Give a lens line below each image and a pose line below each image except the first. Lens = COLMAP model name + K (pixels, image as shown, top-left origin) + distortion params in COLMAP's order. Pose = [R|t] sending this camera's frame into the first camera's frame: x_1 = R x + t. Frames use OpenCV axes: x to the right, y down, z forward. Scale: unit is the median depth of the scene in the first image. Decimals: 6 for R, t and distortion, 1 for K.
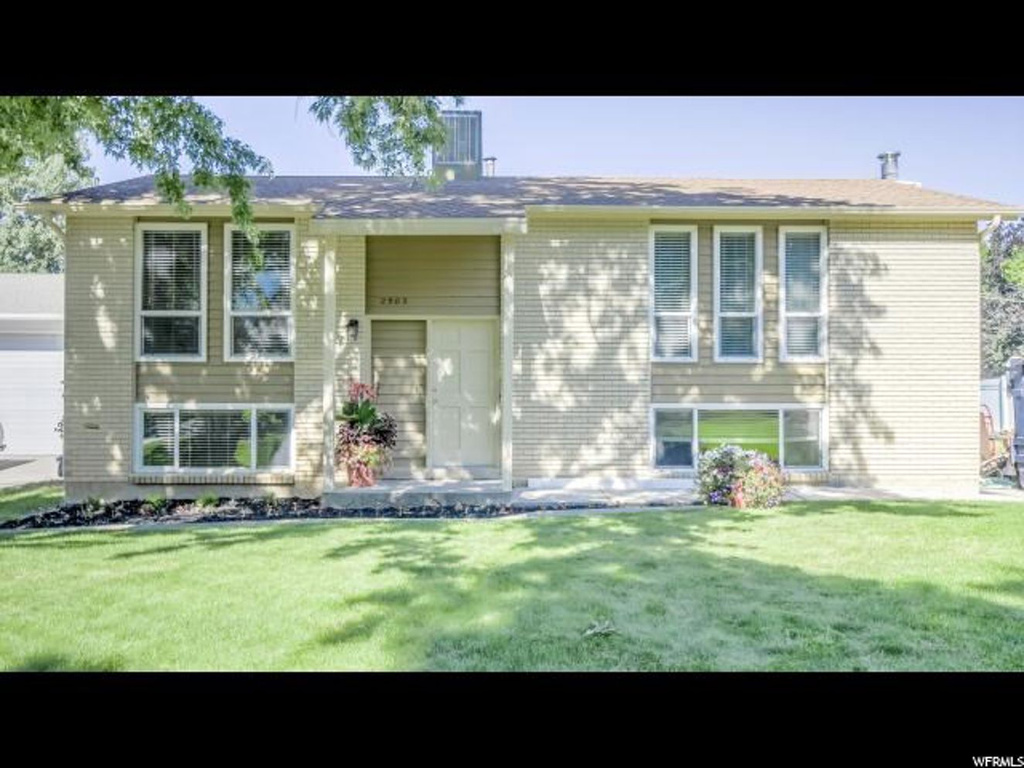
lens RADIAL K [[905.7, 0, 511.8], [0, 905.7, 382.2], [0, 0, 1]] dist [0.052417, 0.022823]
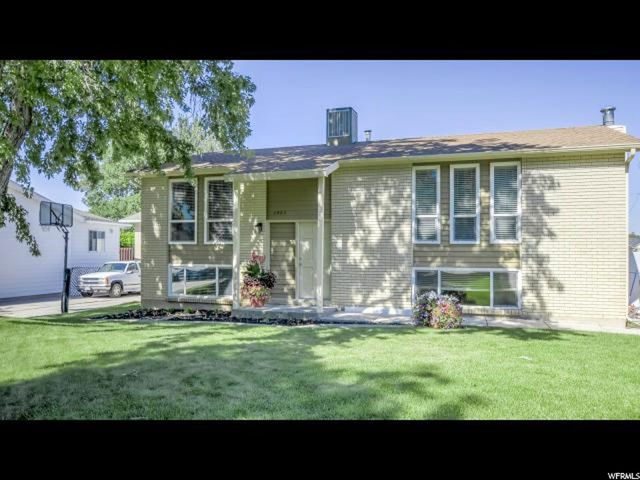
lens RADIAL K [[502.3, 0, 320.0], [0, 502.3, 241.2], [0, 0, 1]] dist [0.057751, -0.010207]
pose [[0.939351, -0.004042, -0.342934, 0.322020], [-0.001365, 0.999879, -0.015523, -0.010811], [0.342955, 0.015050, 0.939231, 0.012463]]
